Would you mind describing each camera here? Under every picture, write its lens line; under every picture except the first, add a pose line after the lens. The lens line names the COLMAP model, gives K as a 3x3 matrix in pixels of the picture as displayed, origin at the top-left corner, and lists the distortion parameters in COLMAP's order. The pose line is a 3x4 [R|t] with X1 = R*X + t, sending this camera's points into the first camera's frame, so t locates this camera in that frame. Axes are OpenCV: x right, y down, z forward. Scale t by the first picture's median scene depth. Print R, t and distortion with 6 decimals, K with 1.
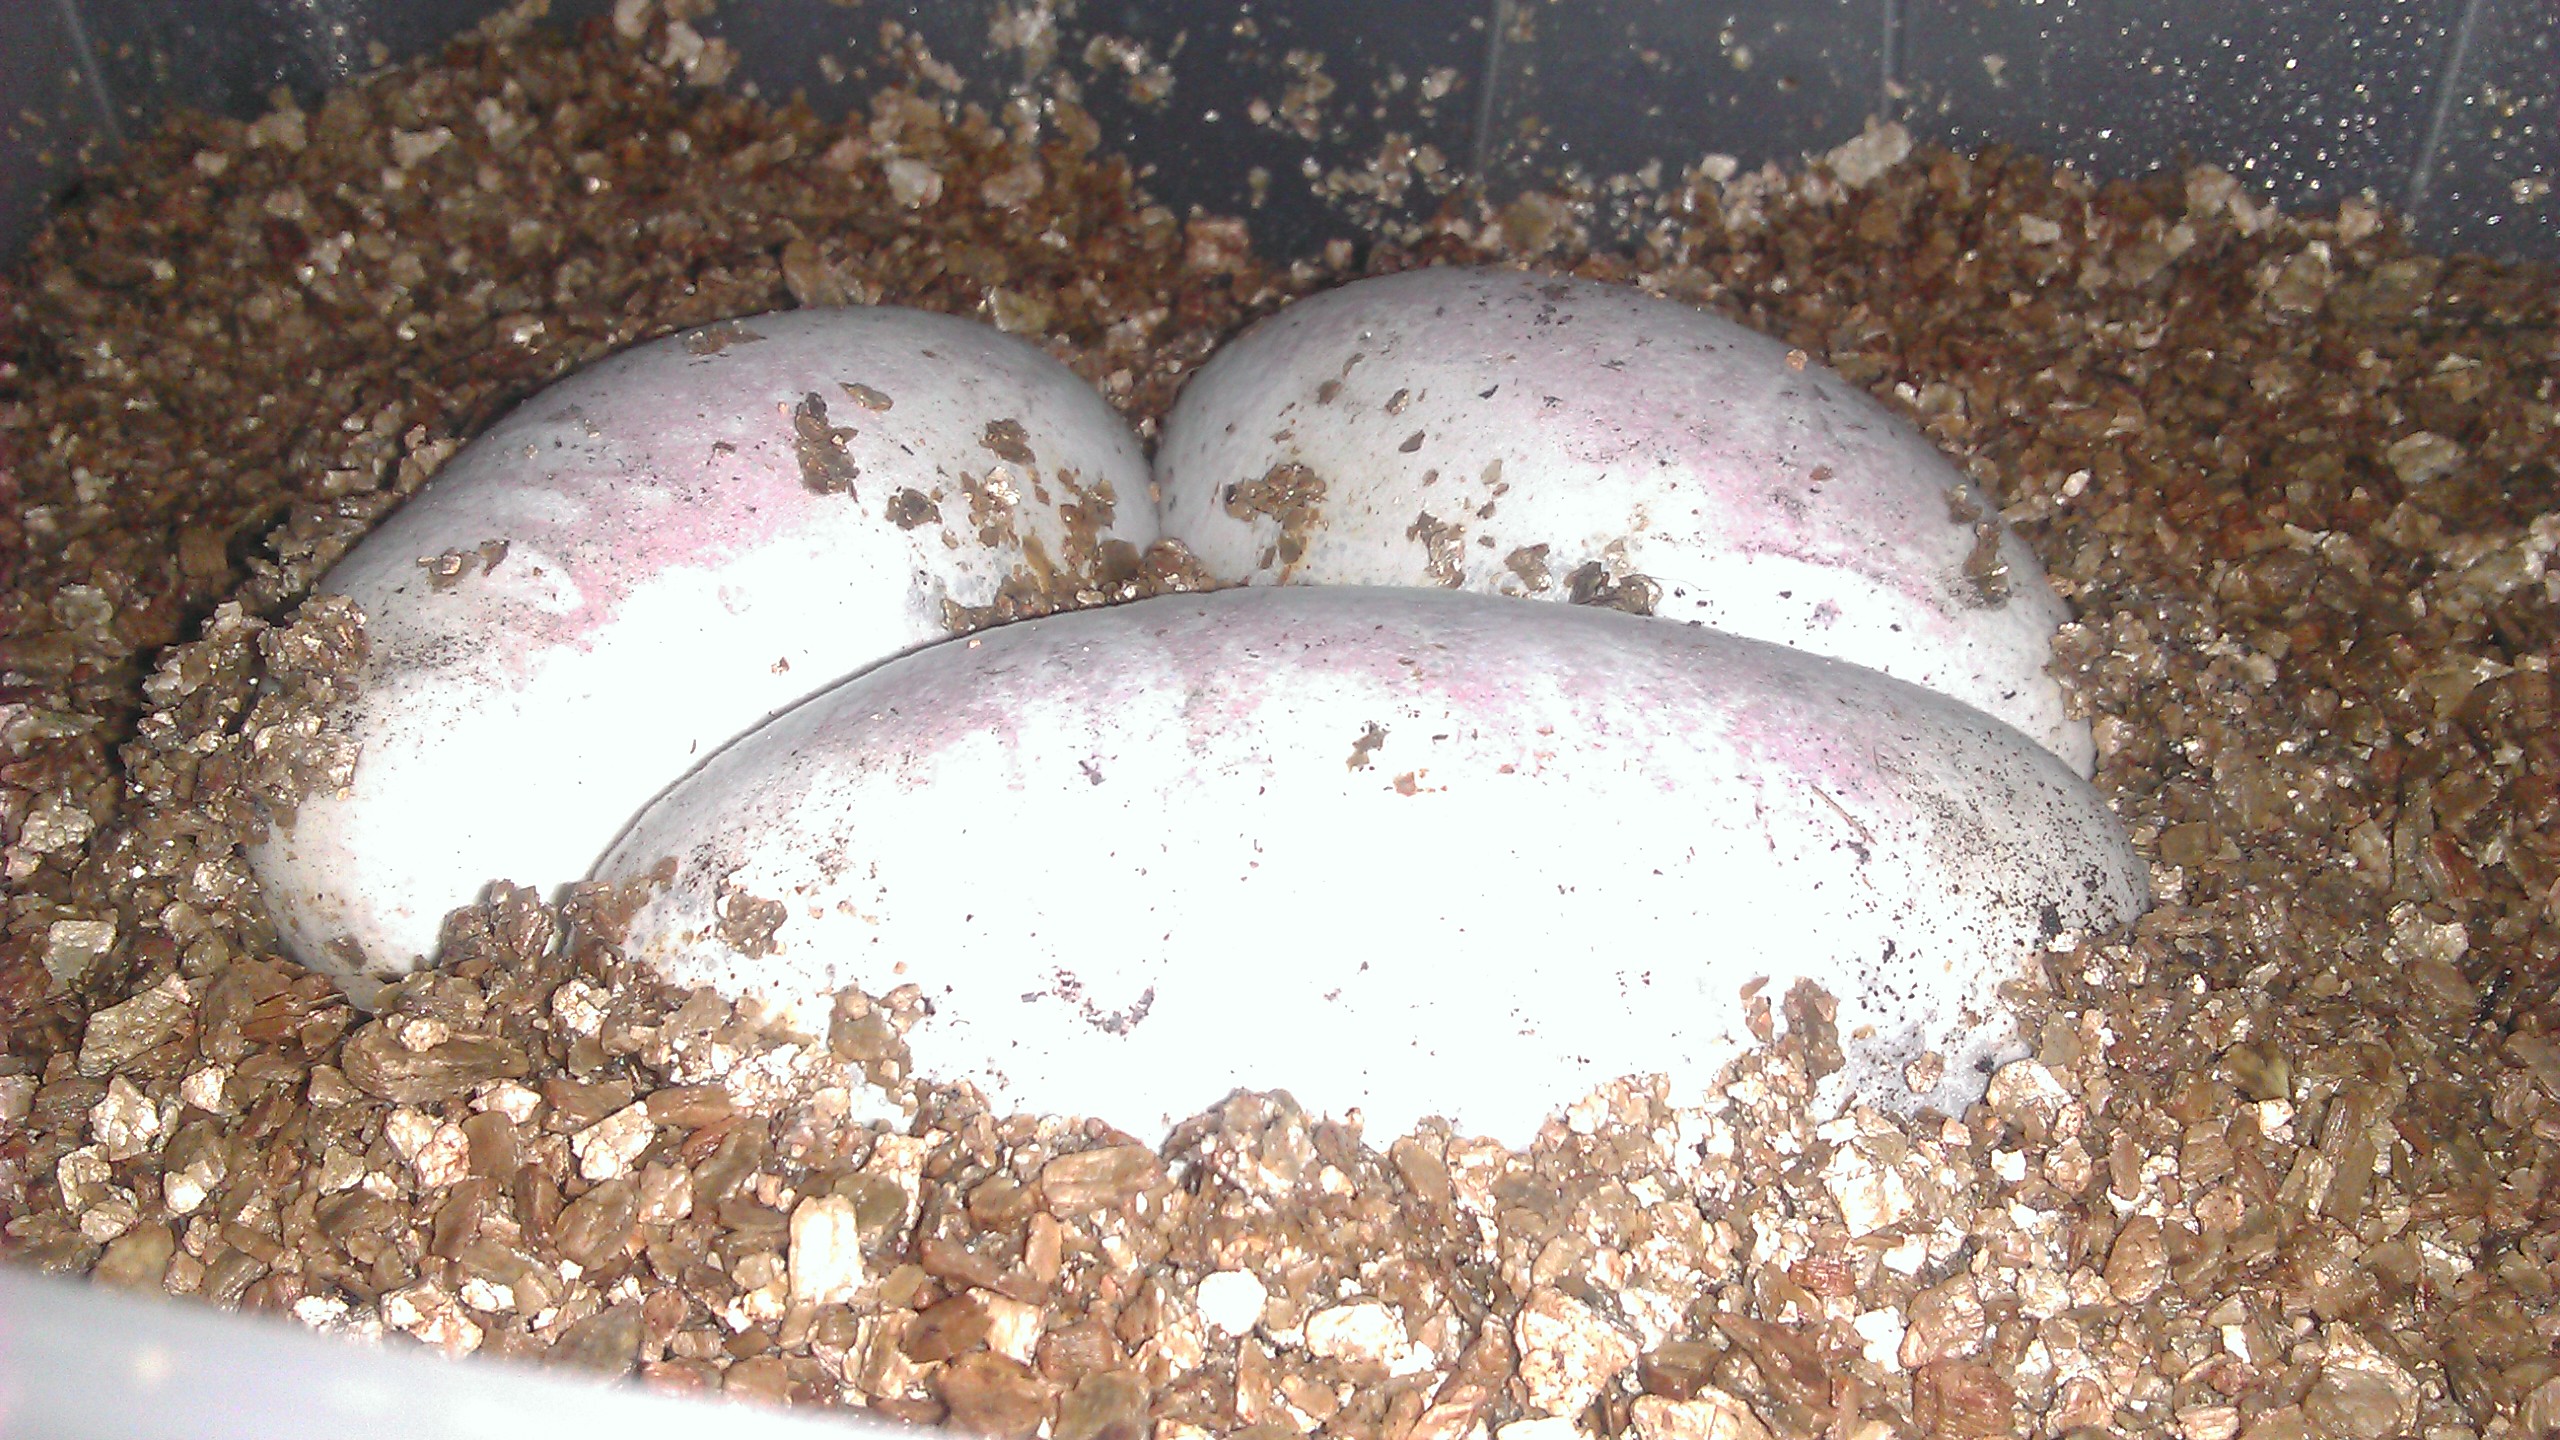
lens RADIAL K [[2765.5, 0, 1280.0], [0, 2765.5, 720.0], [0, 0, 1]] dist [-0.004588, -0.012673]
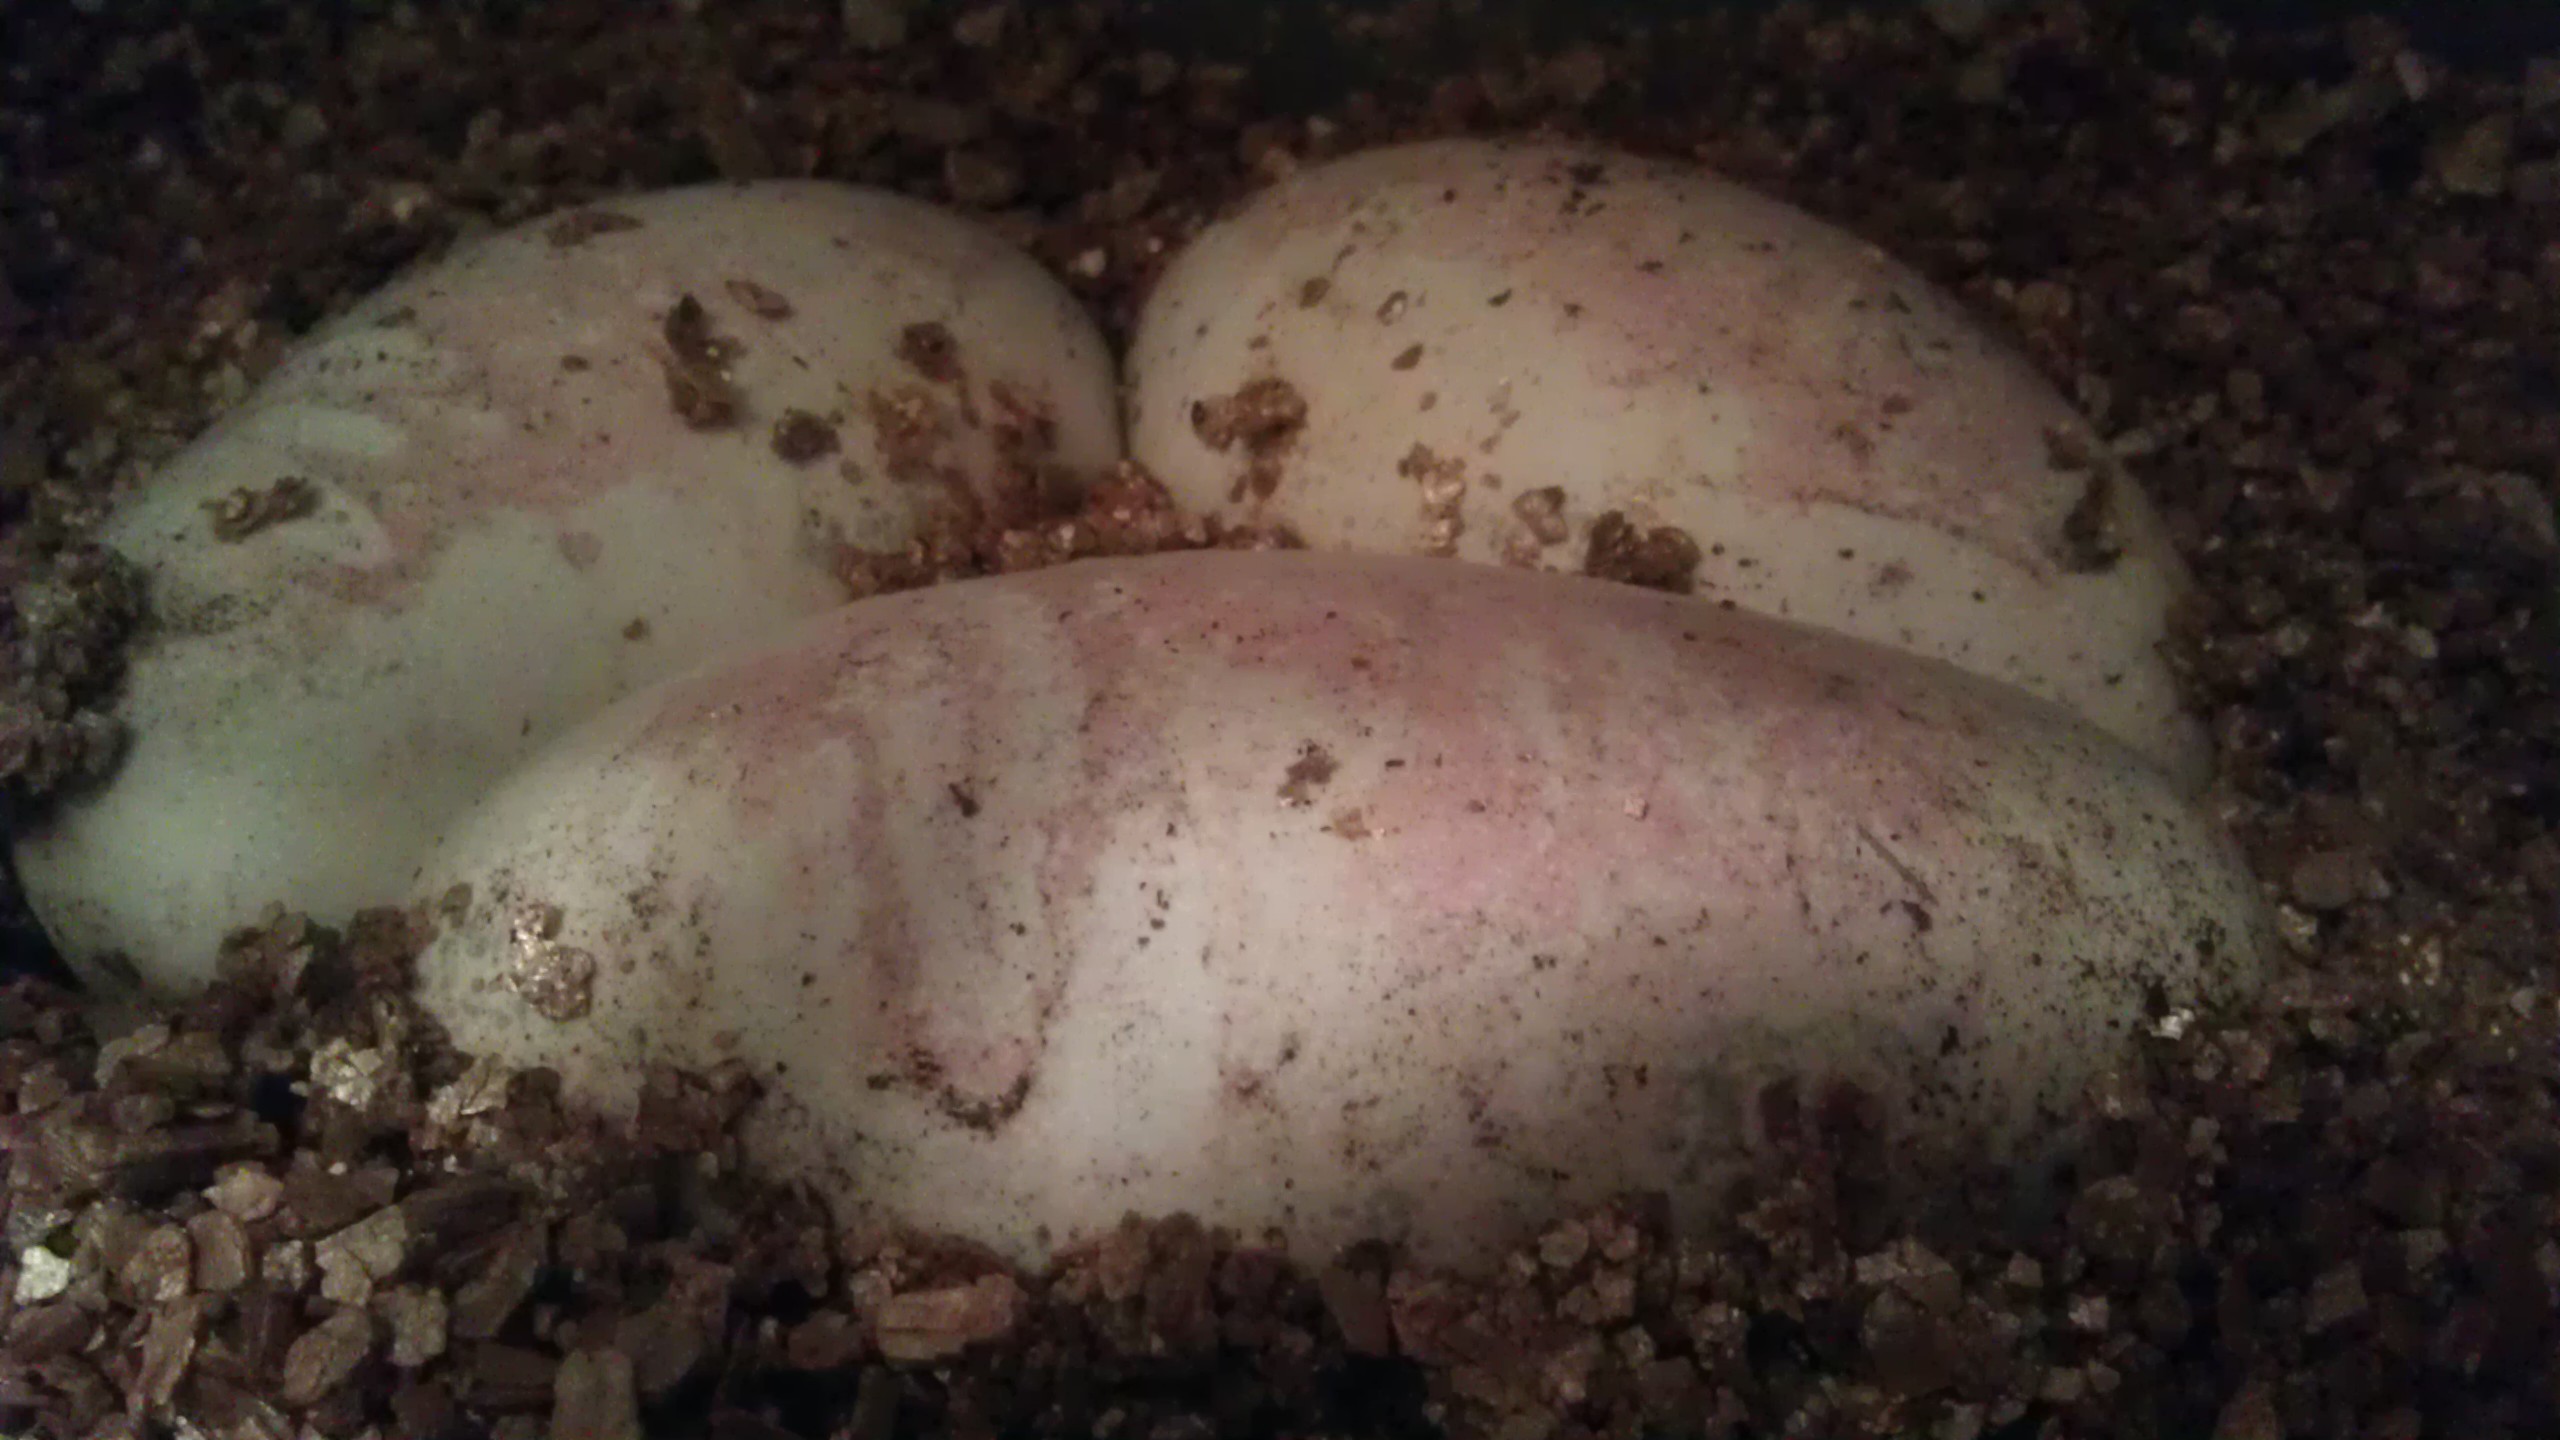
lens RADIAL K [[2765.5, 0, 1280.0], [0, 2765.5, 720.0], [0, 0, 1]] dist [-0.004588, -0.012673]
pose [[0.999240, 0.016705, -0.035218, 0.043172], [-0.014313, 0.997643, 0.067109, -0.049191], [0.036256, -0.066554, 0.997124, 0.162495]]
